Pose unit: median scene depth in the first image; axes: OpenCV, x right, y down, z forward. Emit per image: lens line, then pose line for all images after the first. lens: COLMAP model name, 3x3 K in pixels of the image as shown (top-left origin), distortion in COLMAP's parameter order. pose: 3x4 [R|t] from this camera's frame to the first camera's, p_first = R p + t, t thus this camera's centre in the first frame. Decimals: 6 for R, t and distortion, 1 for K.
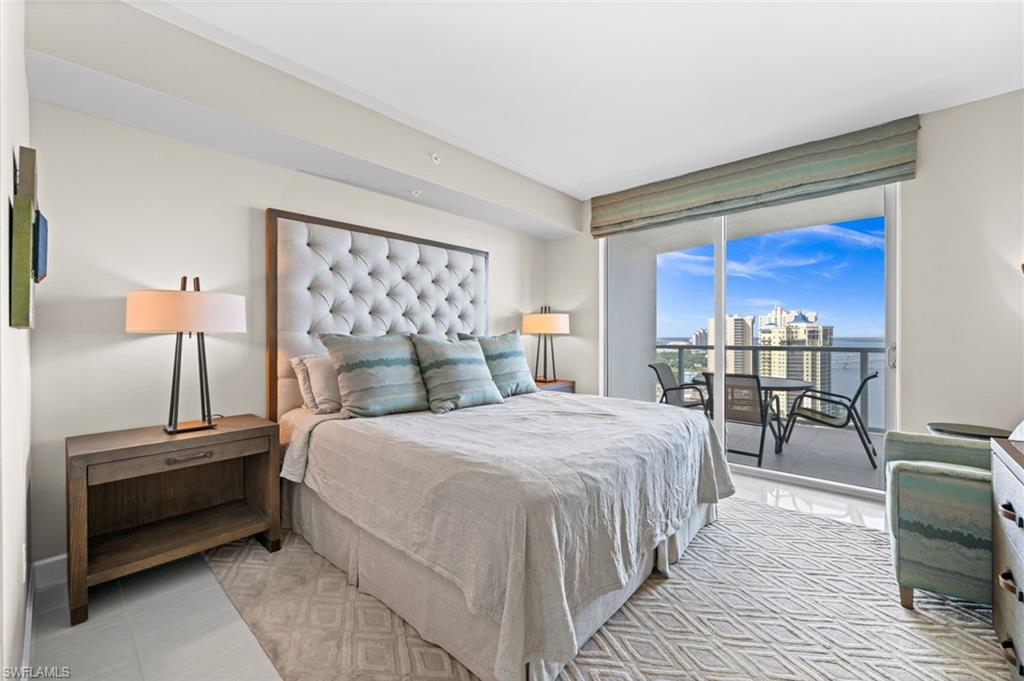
lens RADIAL K [[412.6, 0, 517.9], [0, 412.6, 337.8], [0, 0, 1]] dist [-0.001387, -0.000171]
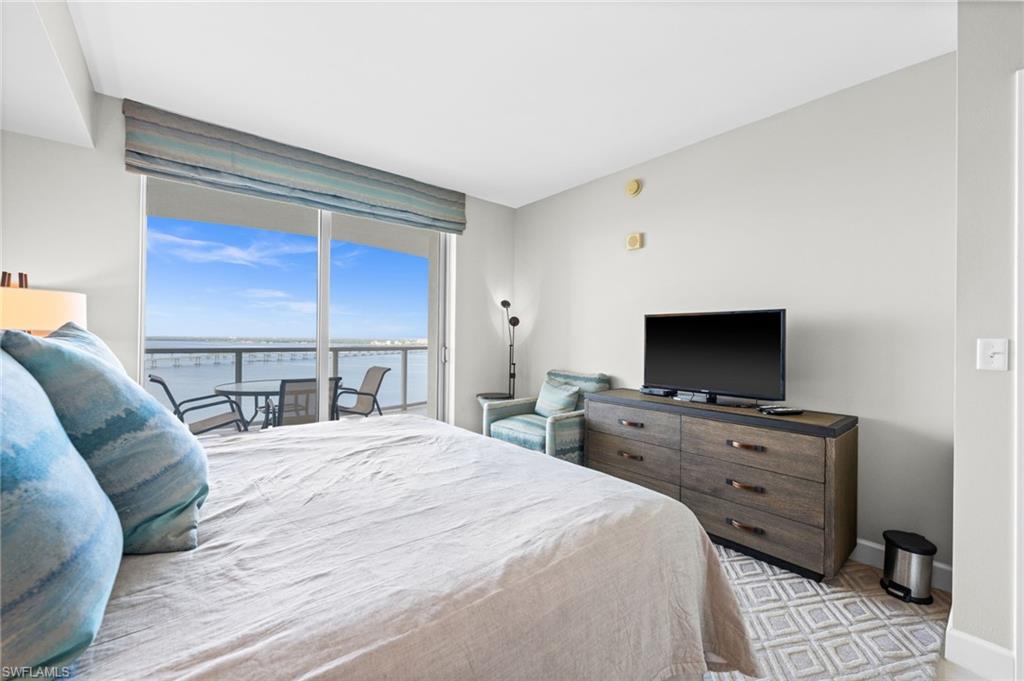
lens RADIAL K [[404.5, 0, 511.3], [0, 404.5, 339.6], [0, 0, 1]] dist [-0.001622, -0.000124]
pose [[0.145111, -0.015760, 0.989290, -0.323389], [-0.018443, 0.999656, 0.018630, -0.016838], [-0.989243, -0.020949, 0.144771, 0.371631]]
